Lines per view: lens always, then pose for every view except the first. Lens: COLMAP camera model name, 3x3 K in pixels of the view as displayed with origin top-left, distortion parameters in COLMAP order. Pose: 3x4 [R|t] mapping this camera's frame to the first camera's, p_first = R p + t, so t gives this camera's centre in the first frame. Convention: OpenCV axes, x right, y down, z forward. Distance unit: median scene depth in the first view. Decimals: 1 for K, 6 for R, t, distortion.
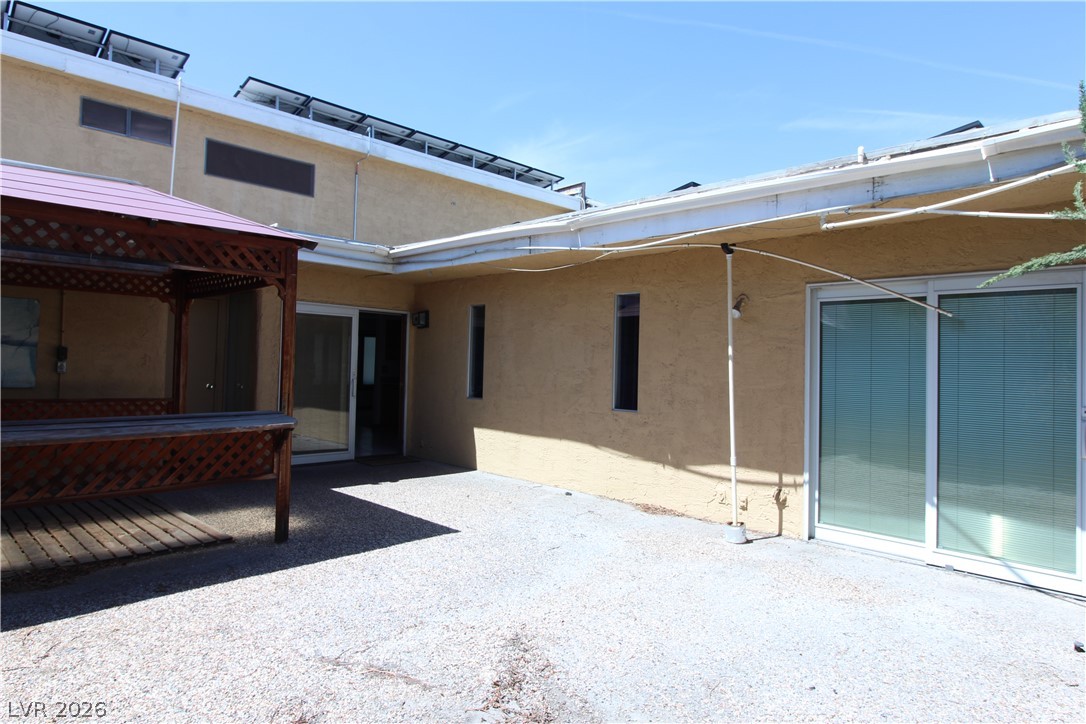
lens RADIAL K [[641.7, 0, 548.3], [0, 641.7, 346.7], [0, 0, 1]] dist [0.006615, -0.012855]
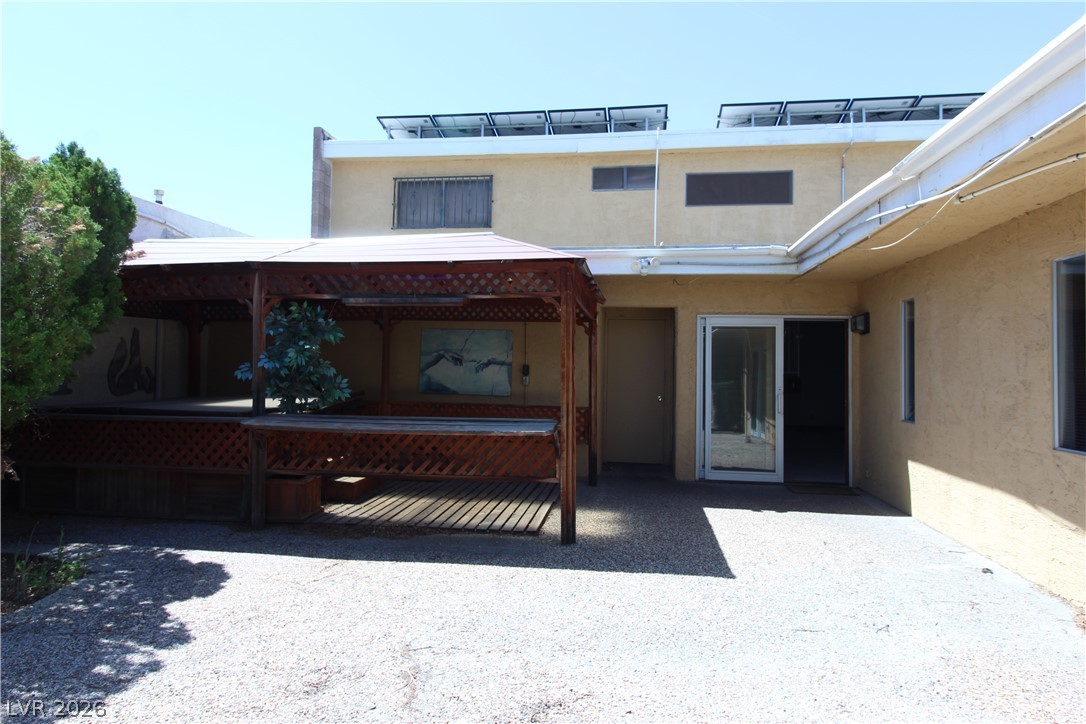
lens RADIAL K [[641.7, 0, 548.3], [0, 641.7, 346.7], [0, 0, 1]] dist [0.006615, -0.012855]
pose [[0.598280, -0.044435, -0.800054, 0.261081], [0.022665, 0.999000, -0.038536, 0.011466], [0.800966, 0.004922, 0.598689, 0.208713]]
